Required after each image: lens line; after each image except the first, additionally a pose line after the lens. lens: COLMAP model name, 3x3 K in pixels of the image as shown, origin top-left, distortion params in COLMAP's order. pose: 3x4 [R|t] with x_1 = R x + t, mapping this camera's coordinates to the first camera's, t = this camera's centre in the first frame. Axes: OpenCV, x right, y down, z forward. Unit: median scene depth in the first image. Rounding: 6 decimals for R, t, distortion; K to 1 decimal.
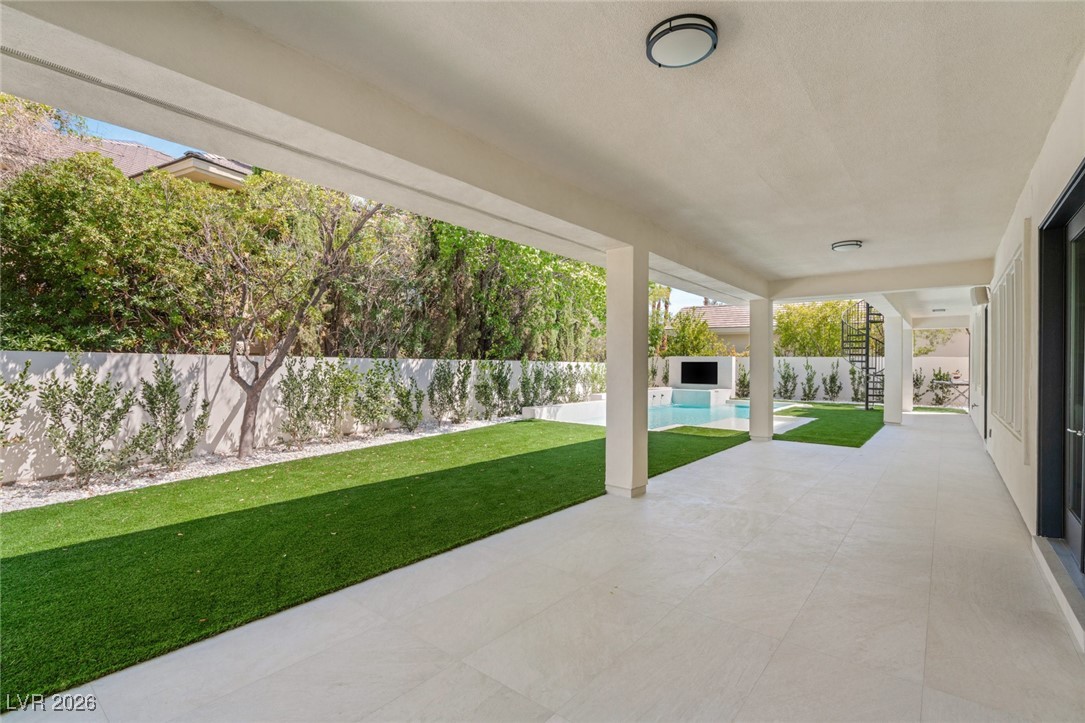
lens RADIAL K [[492.9, 0, 542.5], [0, 492.9, 361.5], [0, 0, 1]] dist [0.001391, 0.000200]
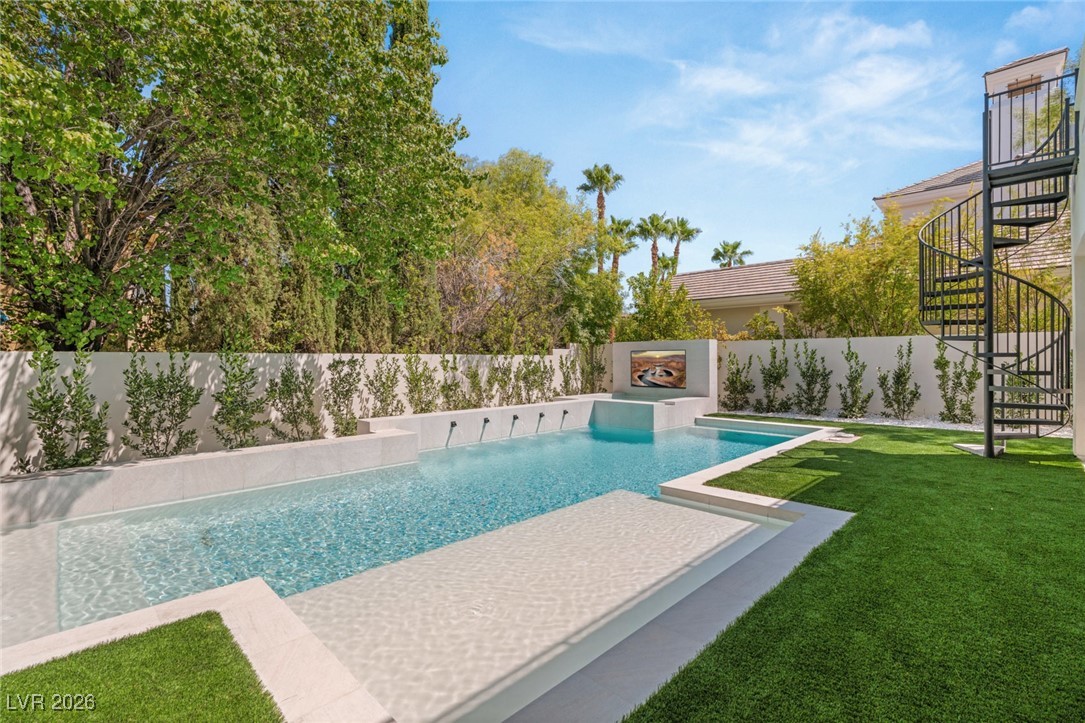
lens RADIAL K [[492.9, 0, 542.5], [0, 492.9, 361.5], [0, 0, 1]] dist [0.001391, 0.000200]
pose [[0.995150, -0.018254, -0.096658, 0.260353], [0.019267, 0.999769, 0.009563, 0.006203], [0.096461, -0.011379, 0.995272, 0.440277]]
